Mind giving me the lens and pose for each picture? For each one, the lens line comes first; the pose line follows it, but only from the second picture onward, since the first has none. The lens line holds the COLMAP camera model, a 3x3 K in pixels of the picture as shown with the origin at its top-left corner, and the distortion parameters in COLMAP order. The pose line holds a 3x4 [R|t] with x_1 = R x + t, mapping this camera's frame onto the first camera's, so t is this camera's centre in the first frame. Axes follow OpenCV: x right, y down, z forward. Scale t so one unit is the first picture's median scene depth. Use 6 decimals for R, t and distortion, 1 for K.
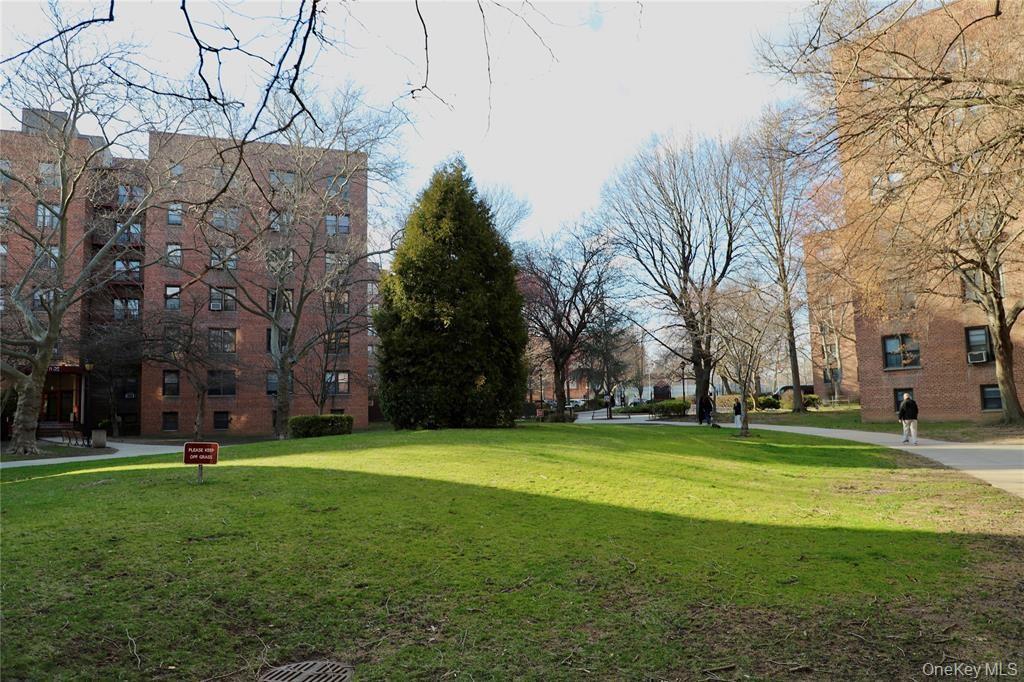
lens RADIAL K [[699.2, 0, 512.0], [0, 699.2, 341.0], [0, 0, 1]] dist [-0.062486, 0.000431]
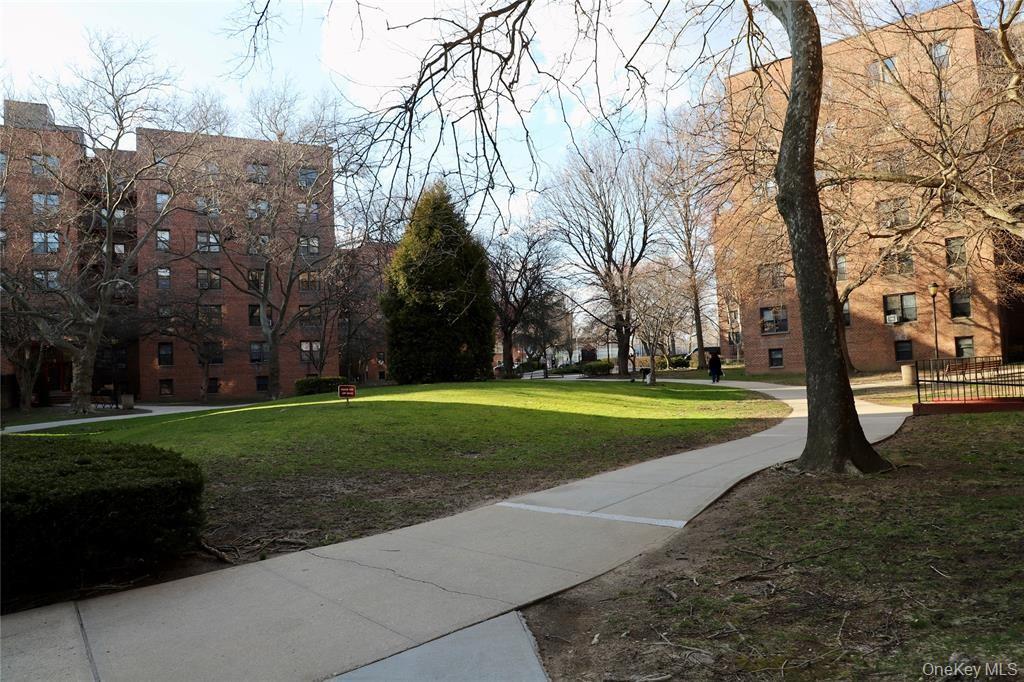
lens RADIAL K [[699.2, 0, 512.0], [0, 699.2, 341.0], [0, 0, 1]] dist [-0.062486, 0.000431]
pose [[0.994370, -0.014773, 0.104931, -0.048005], [0.009504, 0.998677, 0.050539, -0.012686], [-0.105539, -0.049257, 0.993194, -0.192350]]
